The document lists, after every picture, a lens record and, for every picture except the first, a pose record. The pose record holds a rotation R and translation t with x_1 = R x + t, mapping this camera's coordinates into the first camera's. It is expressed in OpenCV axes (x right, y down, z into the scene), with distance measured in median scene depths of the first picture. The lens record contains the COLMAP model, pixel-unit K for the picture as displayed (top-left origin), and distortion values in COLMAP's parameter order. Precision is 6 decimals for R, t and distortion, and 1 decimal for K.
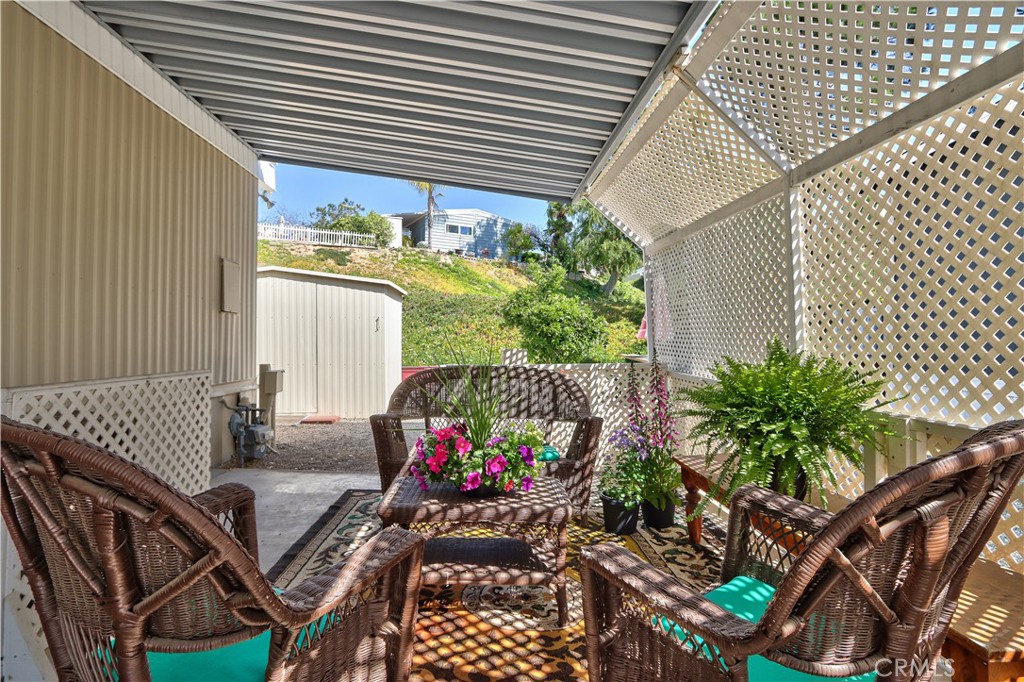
lens RADIAL K [[517.5, 0, 509.4], [0, 517.5, 342.8], [0, 0, 1]] dist [0.005892, 0.000653]
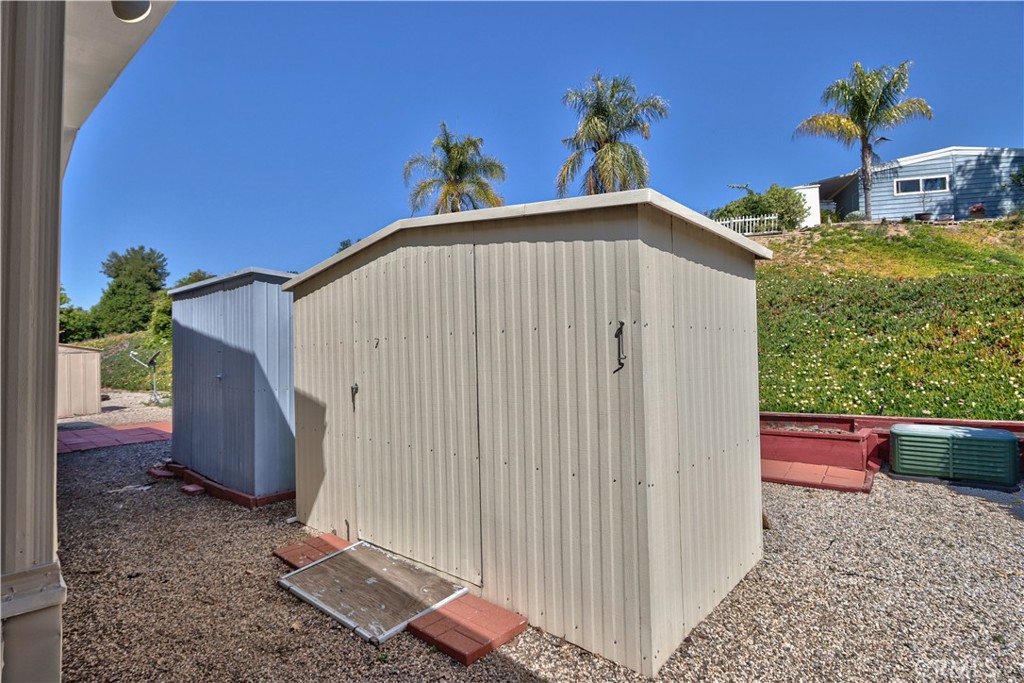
lens RADIAL K [[517.5, 0, 511.3], [0, 517.5, 341.5], [0, 0, 1]] dist [0.005892, 0.000653]
pose [[0.718741, -0.039194, -0.694172, -0.025465], [0.019364, 0.999151, -0.036364, -0.007779], [0.695008, 0.012694, 0.718890, 0.203876]]
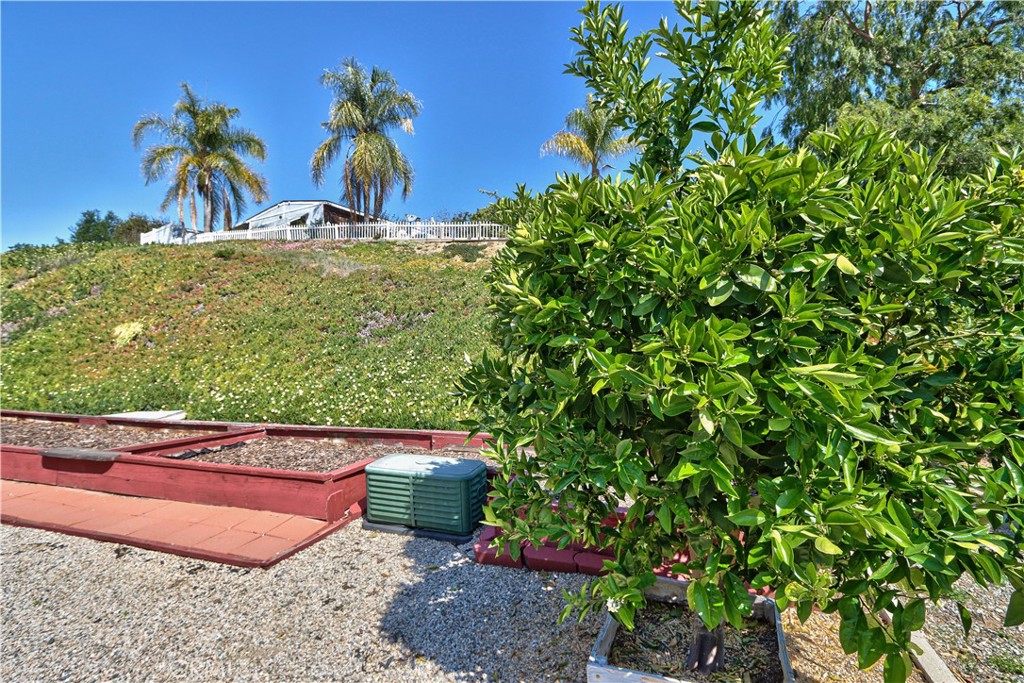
lens RADIAL K [[480.4, 0, 503.8], [0, 480.4, 338.8], [0, 0, 1]] dist [-0.001894, 0.000617]
pose [[0.900337, -0.012319, -0.435018, 0.035806], [0.001177, 0.999665, -0.025874, -0.012015], [0.435191, 0.022783, 0.900050, 0.329531]]
